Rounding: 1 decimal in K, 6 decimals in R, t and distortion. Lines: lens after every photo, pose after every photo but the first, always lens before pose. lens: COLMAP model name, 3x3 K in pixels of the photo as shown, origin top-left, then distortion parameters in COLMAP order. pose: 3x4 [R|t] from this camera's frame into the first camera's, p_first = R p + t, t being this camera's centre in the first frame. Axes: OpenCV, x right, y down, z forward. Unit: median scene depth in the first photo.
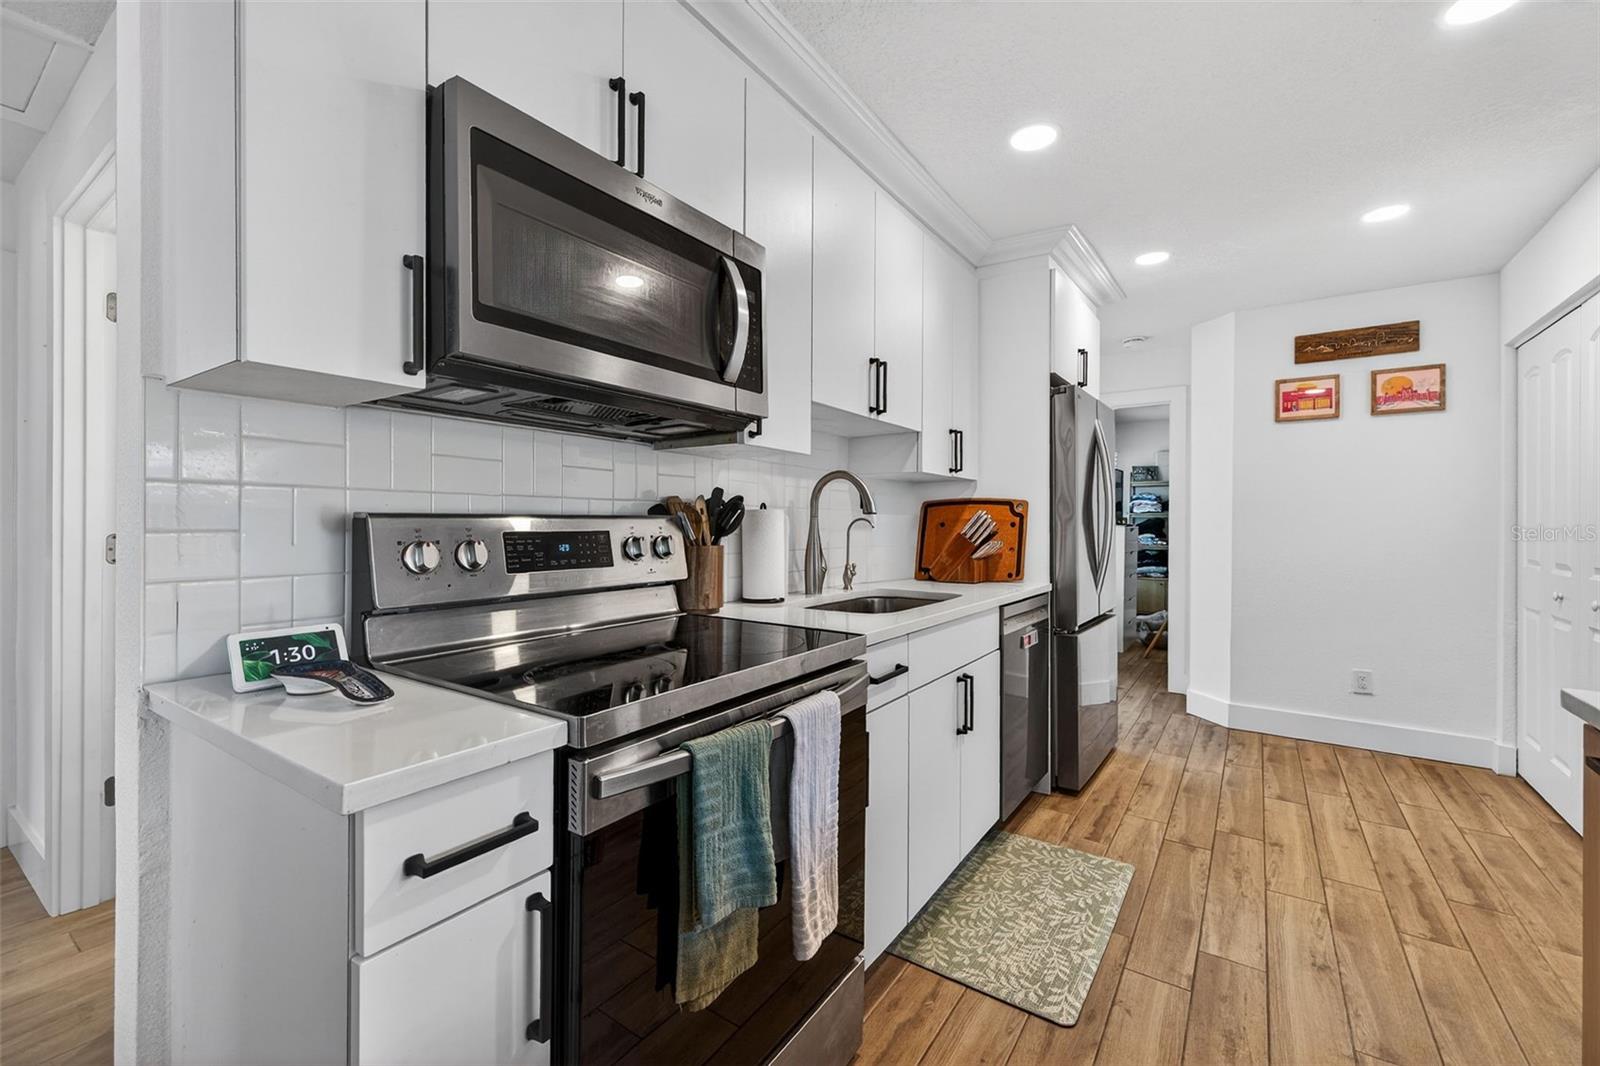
lens RADIAL K [[664.0, 0, 791.8], [0, 664.0, 523.0], [0, 0, 1]] dist [-0.007118, 0.000971]
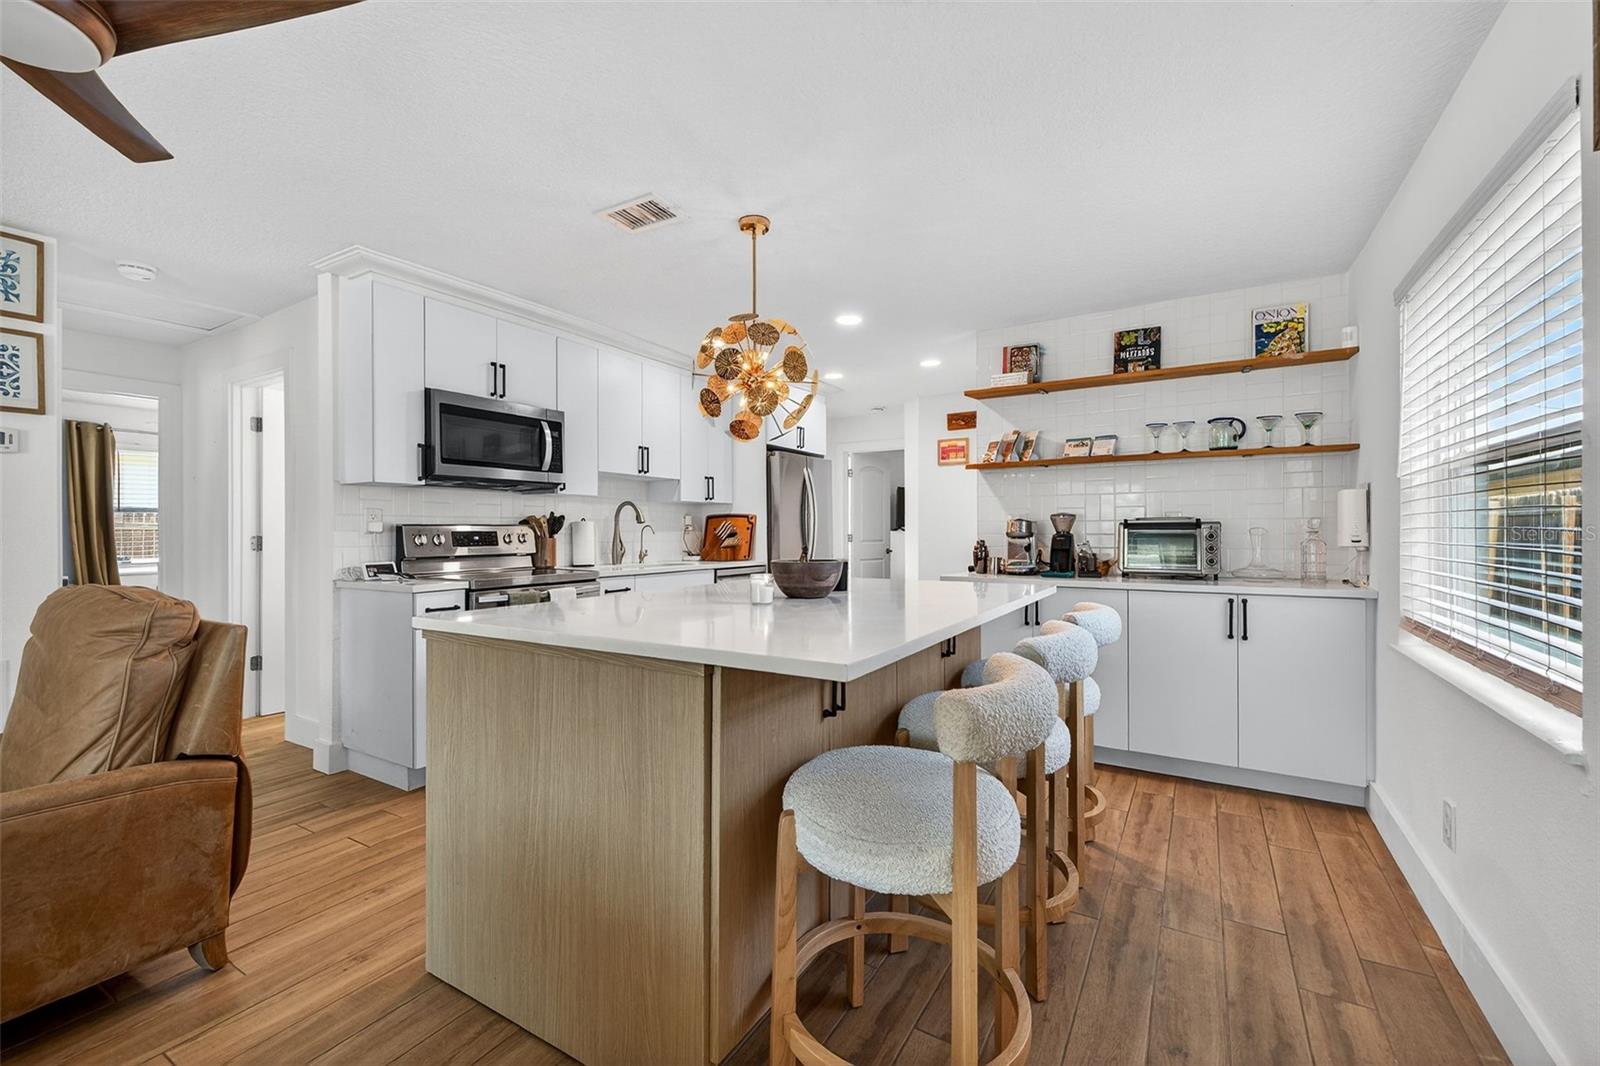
lens RADIAL K [[664.0, 0, 800.9], [0, 664.0, 532.4], [0, 0, 1]] dist [-0.007118, 0.000971]
pose [[0.997699, -0.008348, 0.067279, 0.517990], [0.008360, 0.999965, 0.000106, 0.020451], [-0.067278, 0.000456, 0.997734, -1.152295]]
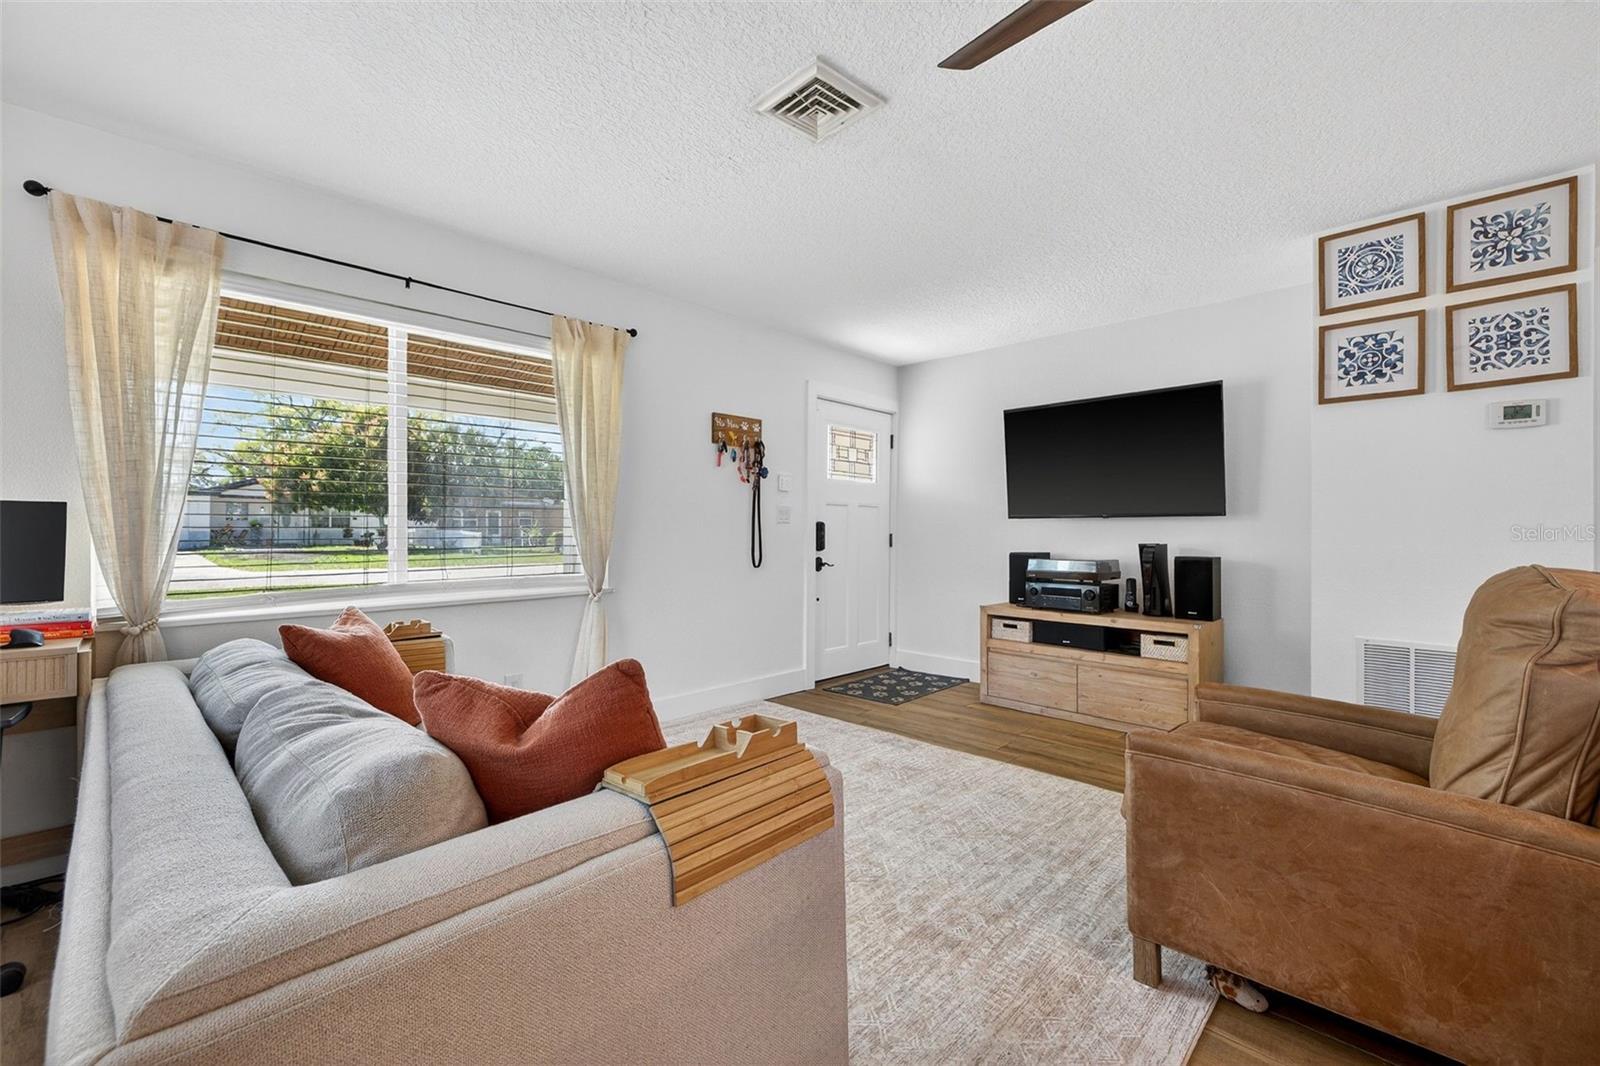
lens RADIAL K [[660.3, 0, 795.8], [0, 660.3, 531.9], [0, 0, 1]] dist [0.001234, -0.000599]
pose [[-0.177233, -0.004369, -0.984159, 0.473186], [-0.010218, 0.999944, -0.002599, 0.047137], [0.984116, 0.009595, -0.177268, -0.936354]]
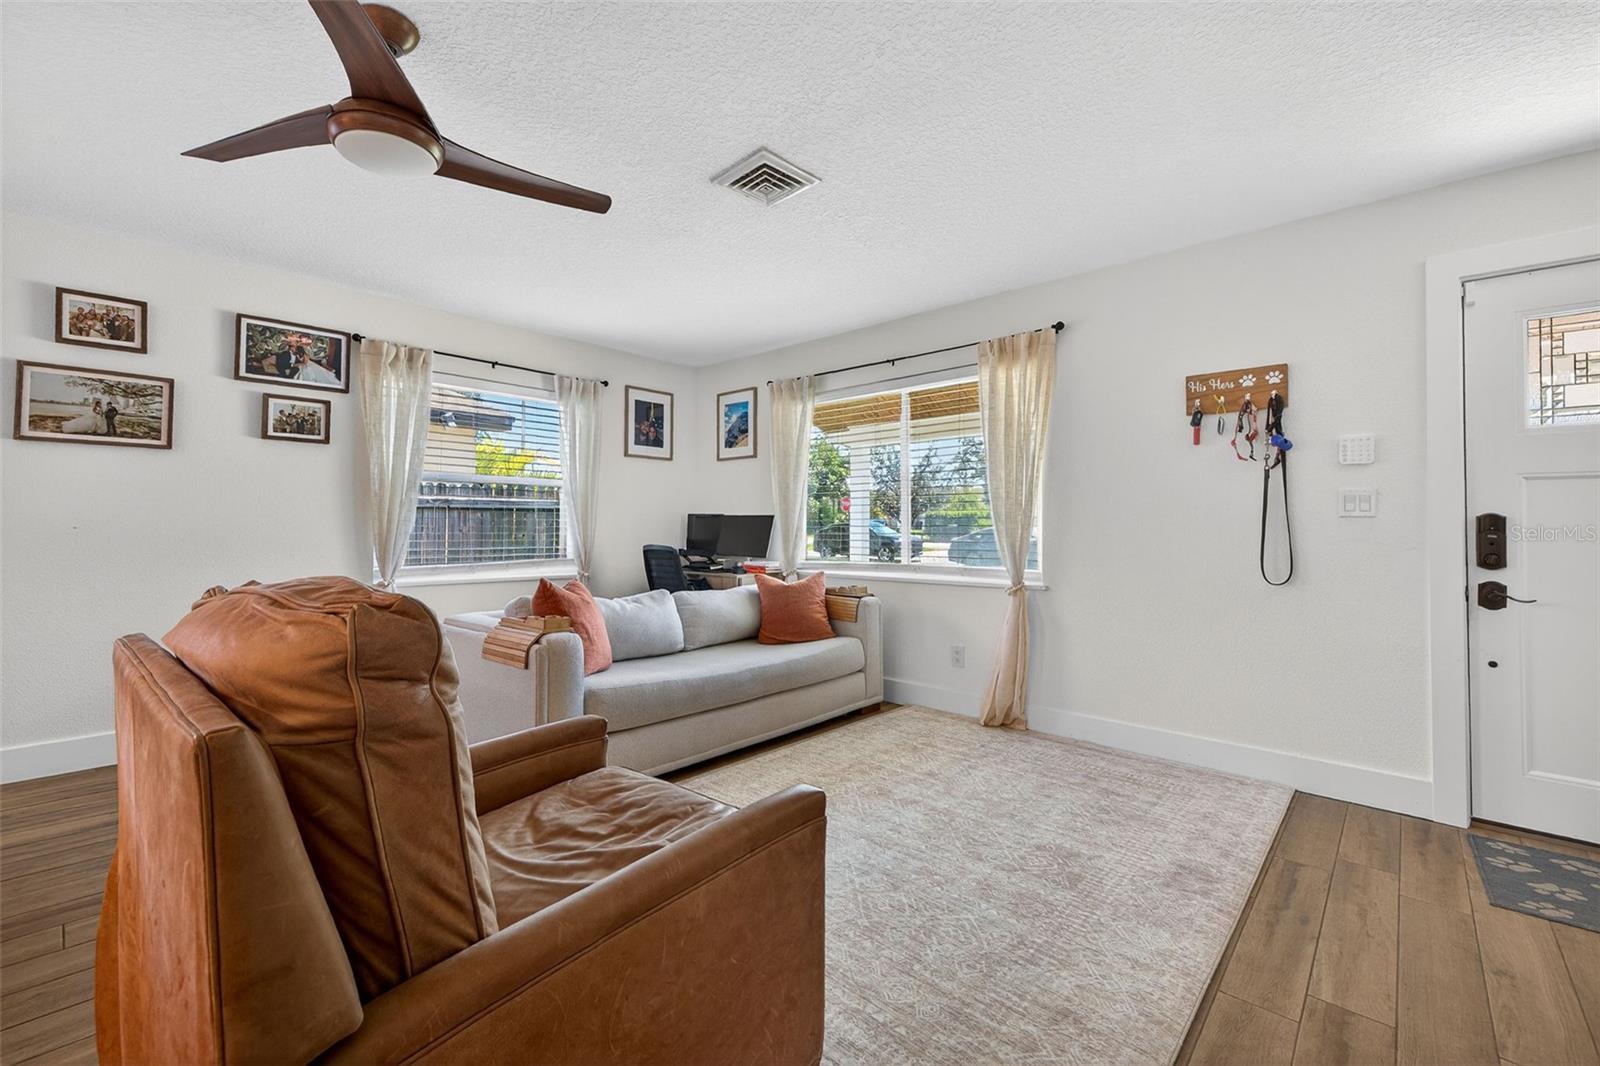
lens RADIAL K [[664.0, 0, 784.7], [0, 664.0, 510.5], [0, 0, 1]] dist [-0.007118, 0.000971]
pose [[-0.988331, -0.011178, 0.151910, -0.805348], [-0.014312, 0.999706, -0.019557, 0.040556], [-0.151647, -0.021503, -0.988201, 0.177800]]
